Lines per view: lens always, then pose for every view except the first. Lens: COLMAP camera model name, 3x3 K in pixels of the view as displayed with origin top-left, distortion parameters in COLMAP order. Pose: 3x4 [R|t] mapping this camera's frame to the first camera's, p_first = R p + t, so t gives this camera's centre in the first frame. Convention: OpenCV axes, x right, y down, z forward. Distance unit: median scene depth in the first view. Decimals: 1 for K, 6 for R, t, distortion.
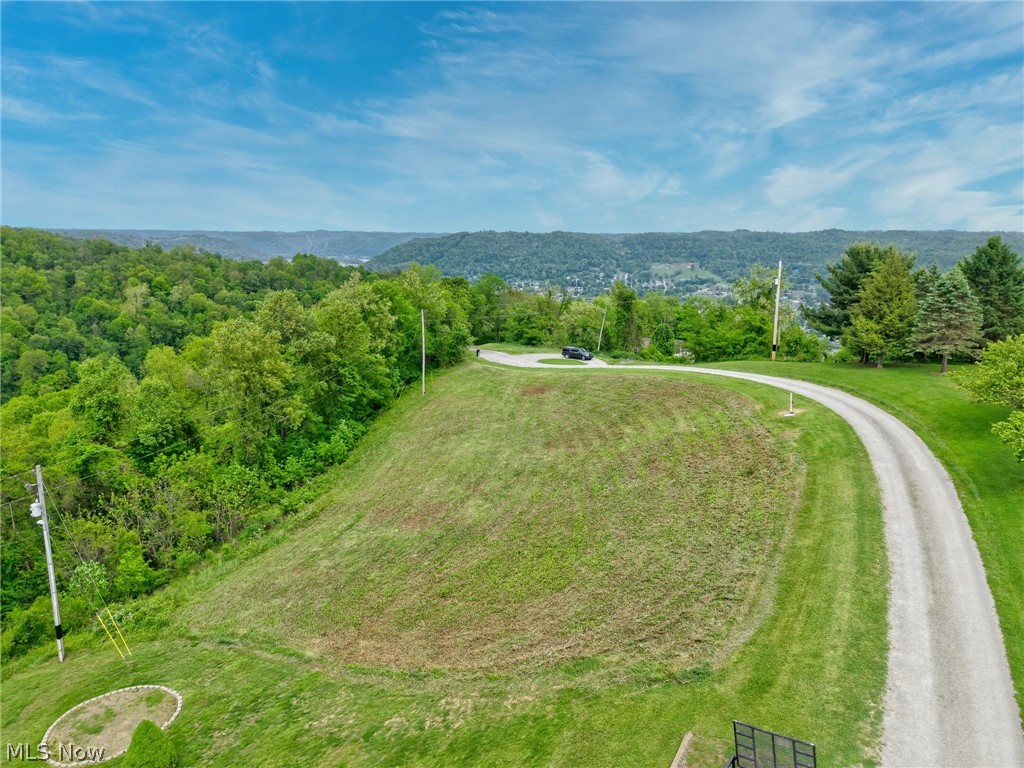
lens RADIAL K [[682.7, 0, 512.0], [0, 682.7, 384.0], [0, 0, 1]] dist [0.036487, -0.039281]
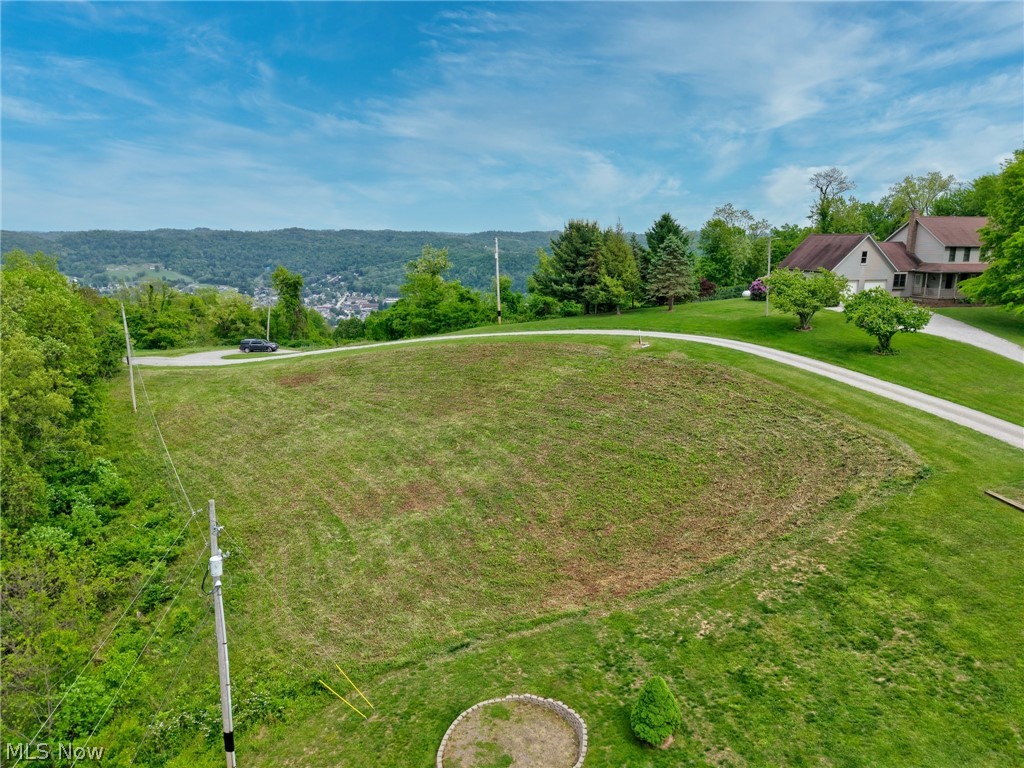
lens RADIAL K [[682.7, 0, 512.0], [0, 682.7, 384.0], [0, 0, 1]] dist [0.036487, -0.039281]
pose [[0.740700, -0.144414, 0.656131, -0.067496], [0.143585, 0.988087, 0.055384, 0.000896], [-0.656313, 0.053188, 0.752612, 0.022179]]
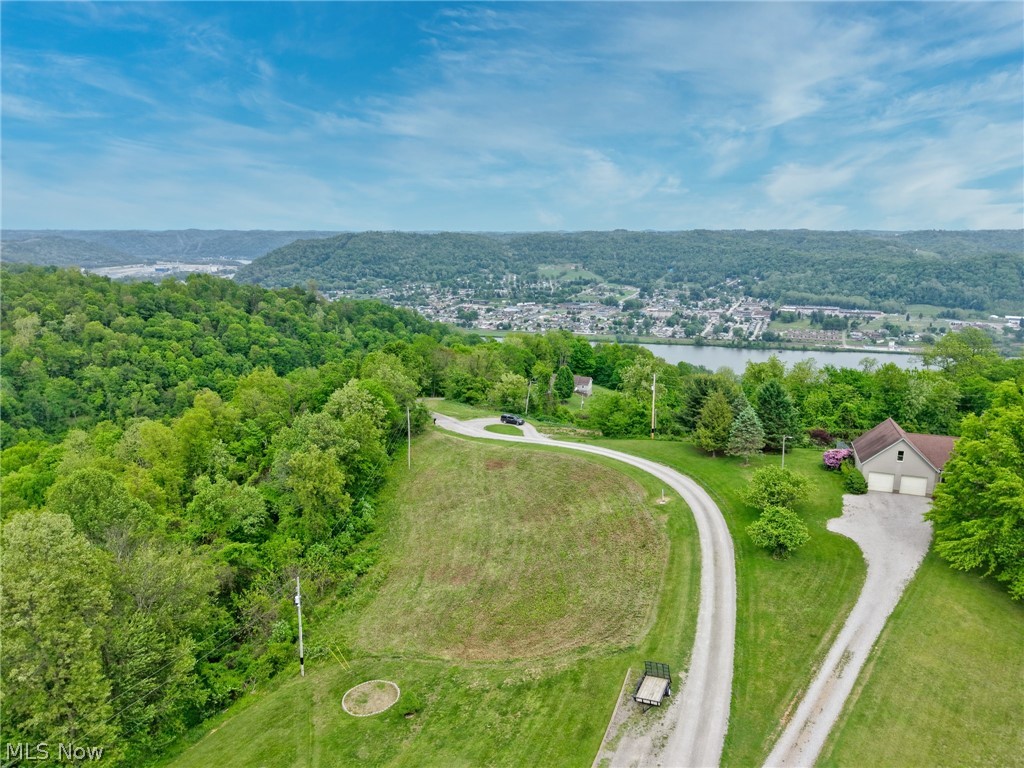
lens RADIAL K [[682.7, 0, 512.0], [0, 682.7, 384.0], [0, 0, 1]] dist [0.036487, -0.039281]
pose [[0.986742, -0.037868, 0.157819, -0.028174], [0.037149, 0.999282, 0.007506, -0.031937], [-0.157990, -0.001543, 0.987440, -0.077798]]
